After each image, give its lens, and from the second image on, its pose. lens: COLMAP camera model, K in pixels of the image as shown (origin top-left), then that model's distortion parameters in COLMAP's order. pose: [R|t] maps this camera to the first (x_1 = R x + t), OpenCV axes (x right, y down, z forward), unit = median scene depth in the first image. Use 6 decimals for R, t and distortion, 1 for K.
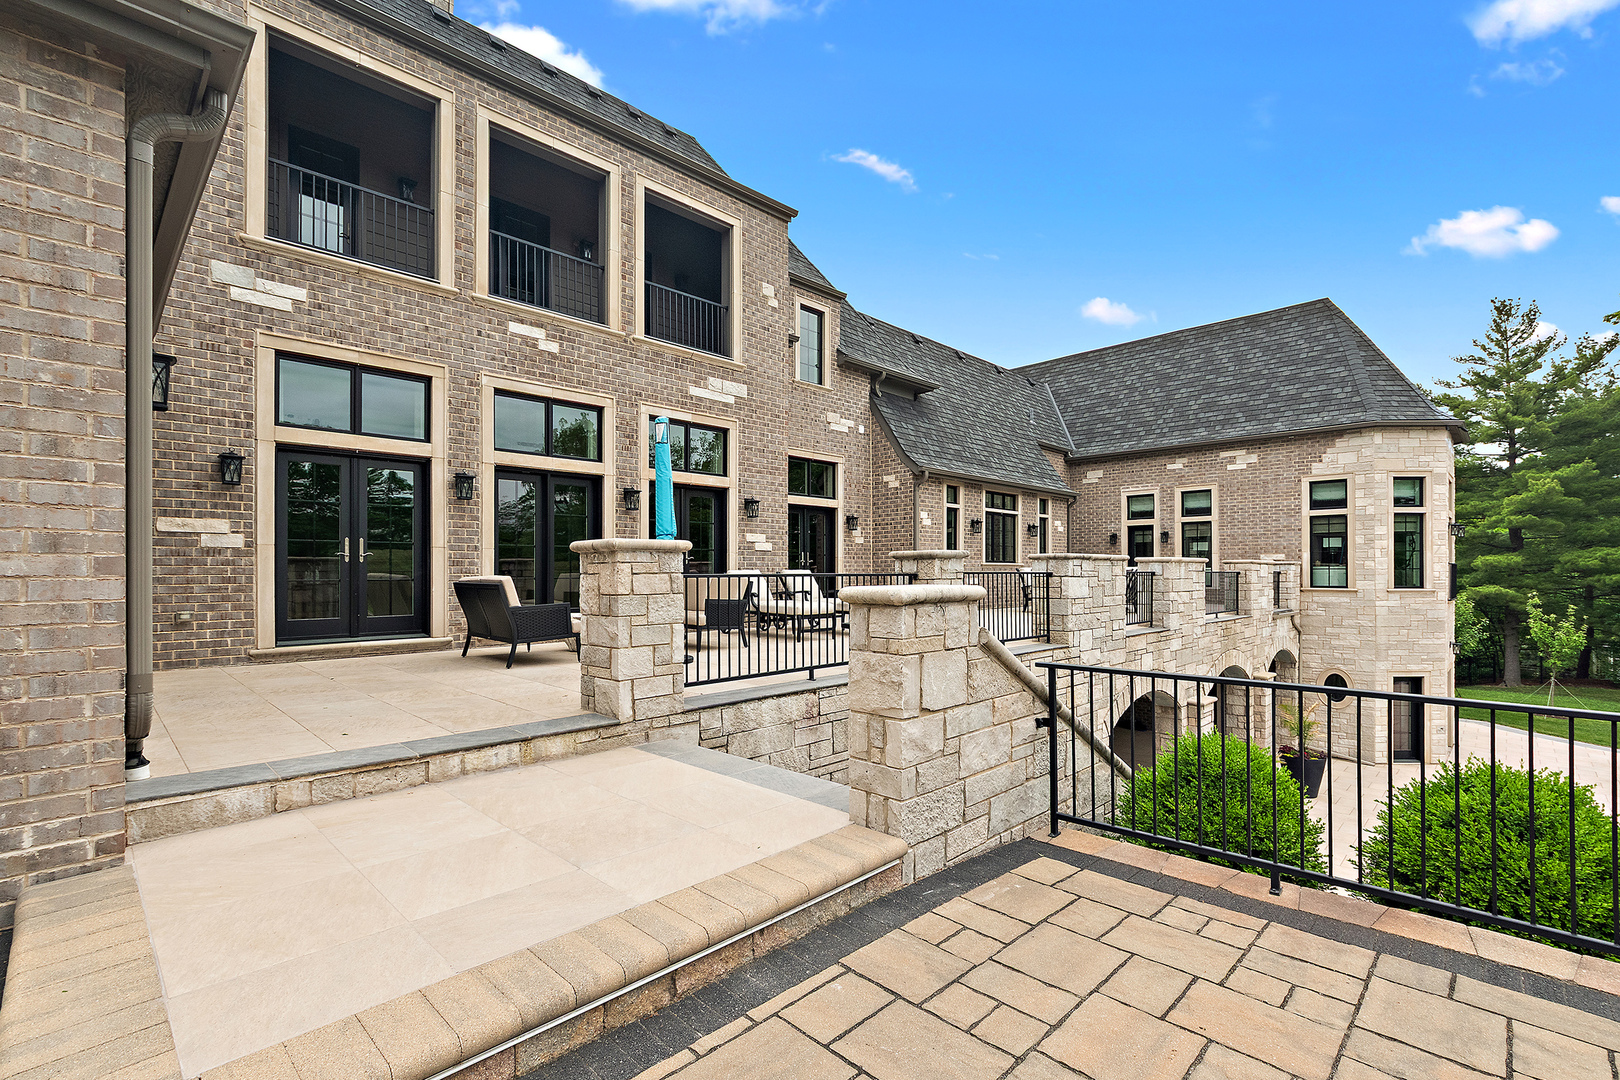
lens RADIAL K [[735.9, 0, 806.4], [0, 735.9, 561.2], [0, 0, 1]] dist [-0.003731, -0.001019]
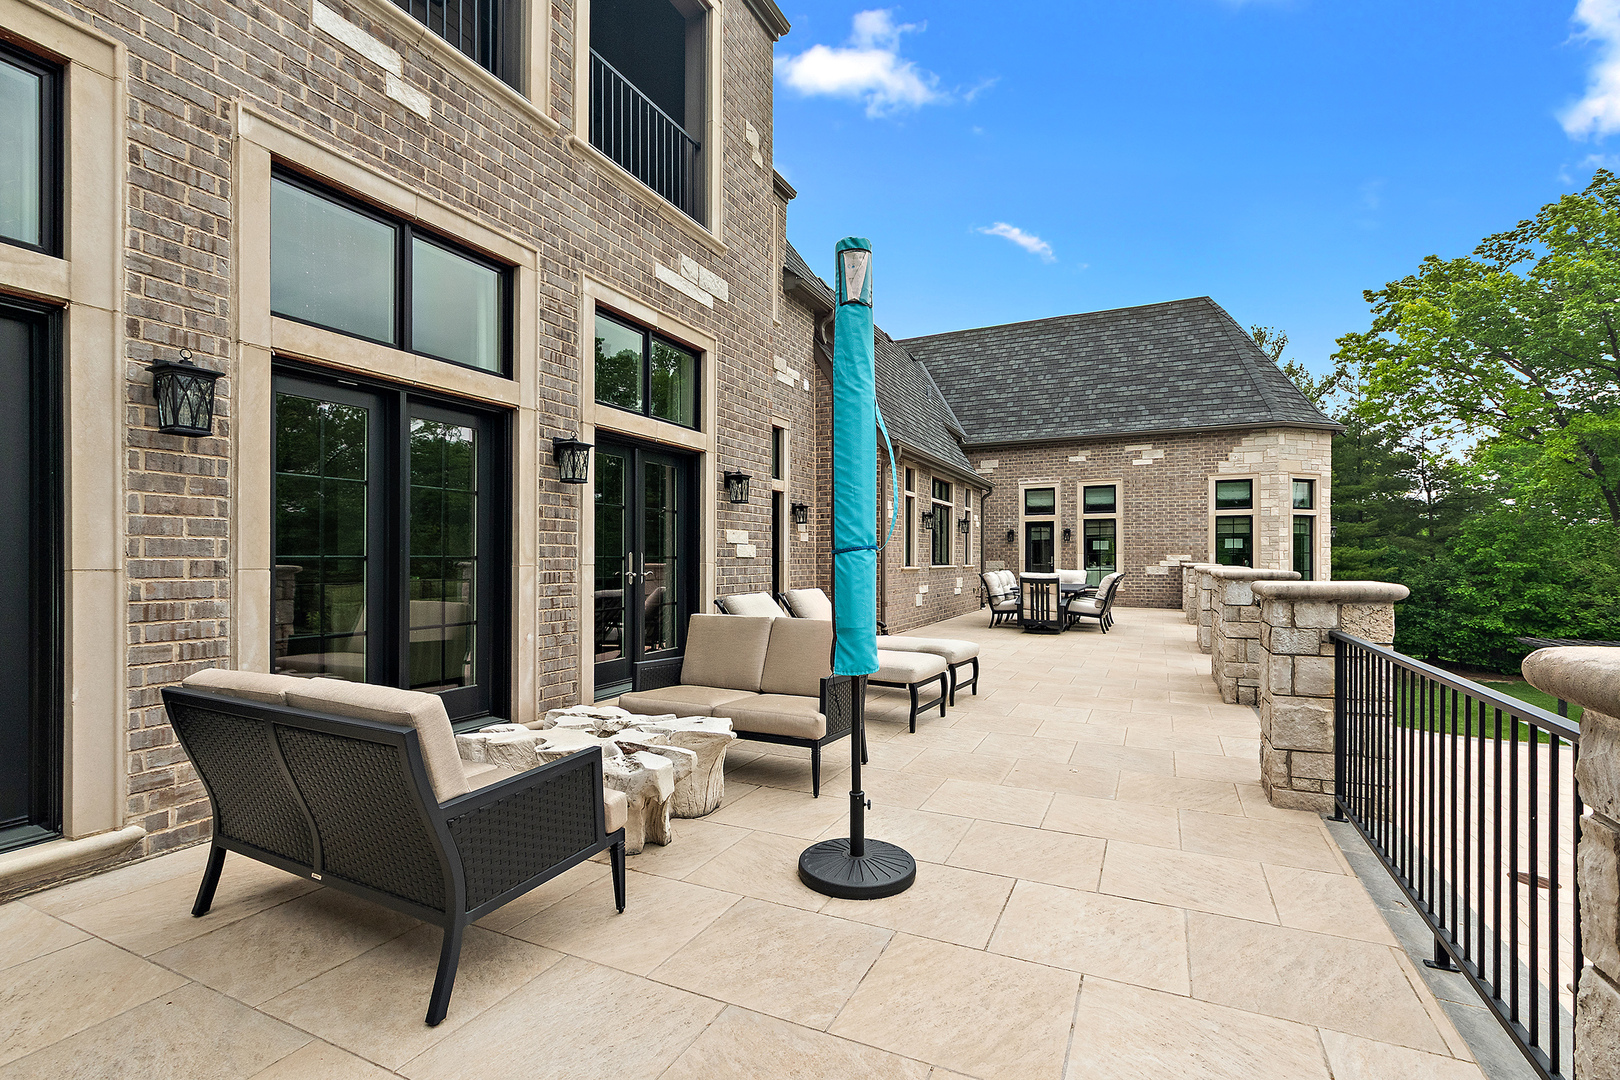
lens RADIAL K [[735.9, 0, 813.5], [0, 735.9, 552.9], [0, 0, 1]] dist [-0.003731, -0.001019]
pose [[0.941283, 0.004340, 0.337590, -0.148597], [-0.006439, 0.999966, 0.005098, -0.015020], [-0.337556, -0.006972, 0.941280, 0.280526]]
